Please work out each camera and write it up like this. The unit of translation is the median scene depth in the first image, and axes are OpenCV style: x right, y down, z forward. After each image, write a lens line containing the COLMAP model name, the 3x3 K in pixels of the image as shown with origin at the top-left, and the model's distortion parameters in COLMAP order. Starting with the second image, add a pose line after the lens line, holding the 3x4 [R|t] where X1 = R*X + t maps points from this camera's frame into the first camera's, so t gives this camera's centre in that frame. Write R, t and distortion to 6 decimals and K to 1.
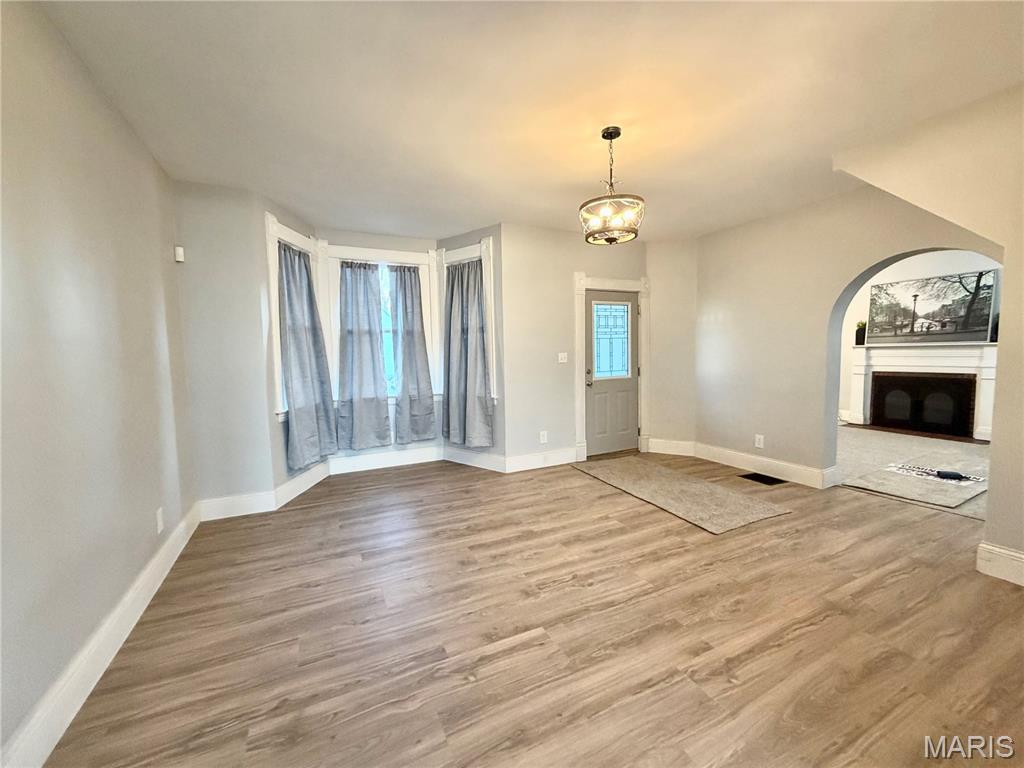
lens RADIAL K [[407.9, 0, 509.4], [0, 407.9, 383.4], [0, 0, 1]] dist [0.000295, -0.000834]
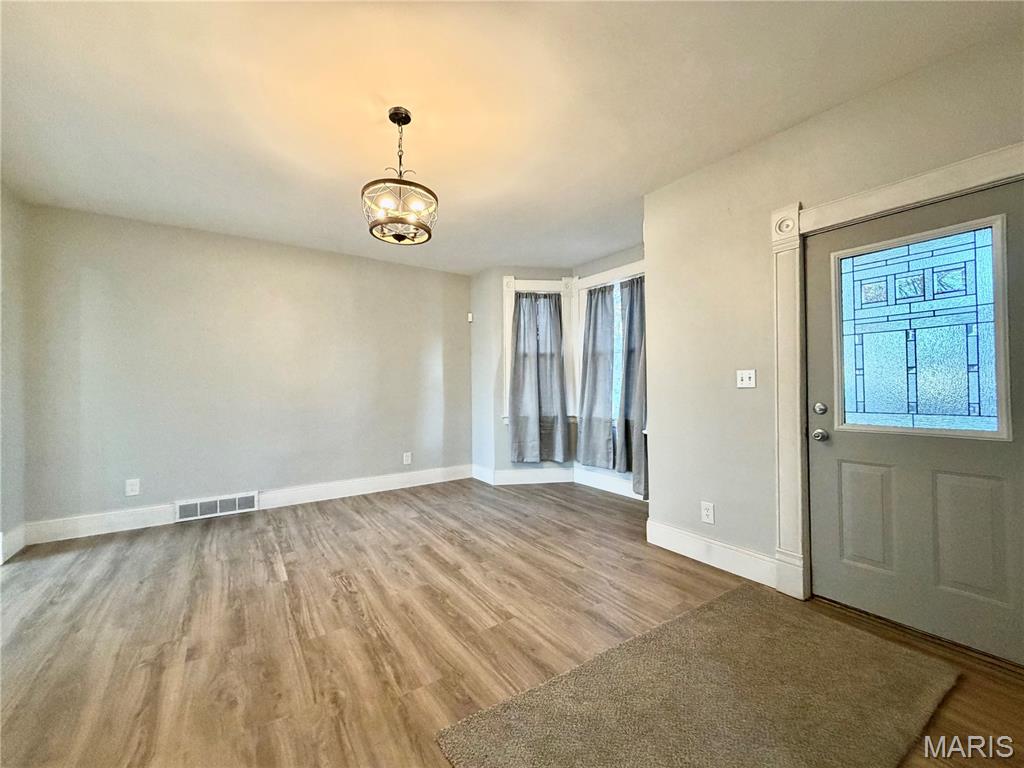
lens RADIAL K [[407.9, 0, 509.4], [0, 407.9, 383.4], [0, 0, 1]] dist [0.000295, -0.000834]
pose [[0.155558, 0.012444, -0.987748, 1.049316], [-0.070947, 0.997479, 0.001394, -0.059108], [0.985276, 0.069861, 0.156049, 1.033207]]
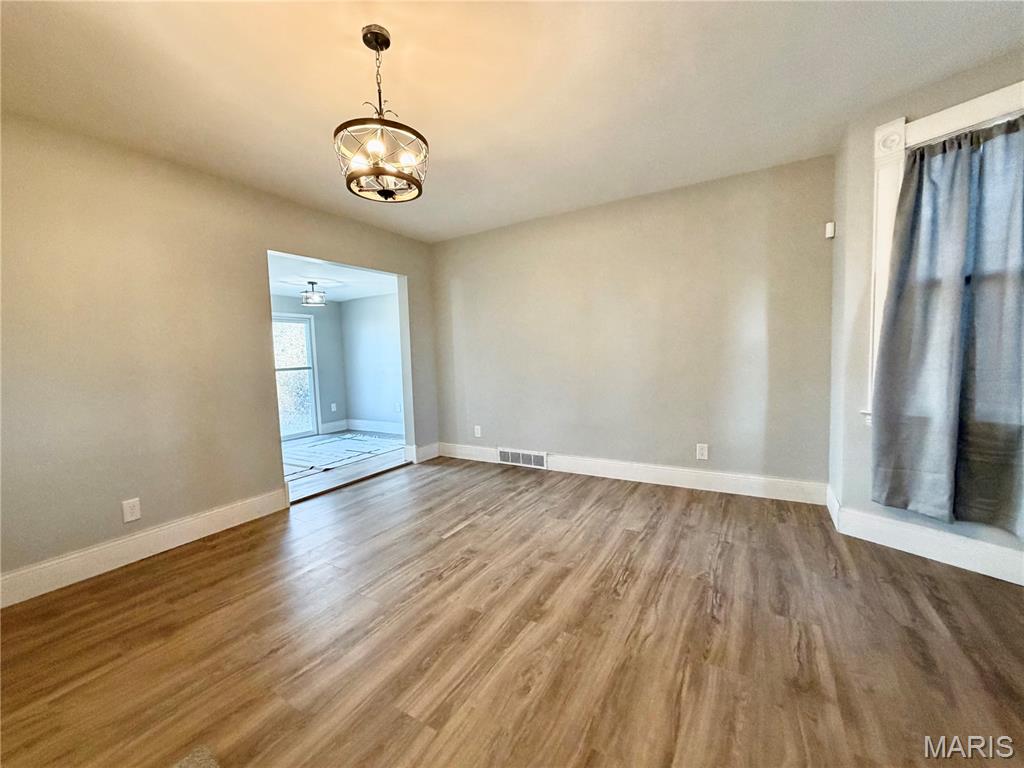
lens RADIAL K [[407.9, 0, 509.4], [0, 407.9, 383.4], [0, 0, 1]] dist [0.000295, -0.000834]
pose [[-0.834593, 0.088904, -0.543646, 0.450892], [0.009765, 0.989123, 0.146764, -0.117933], [0.550781, 0.117179, -0.826383, 1.617711]]
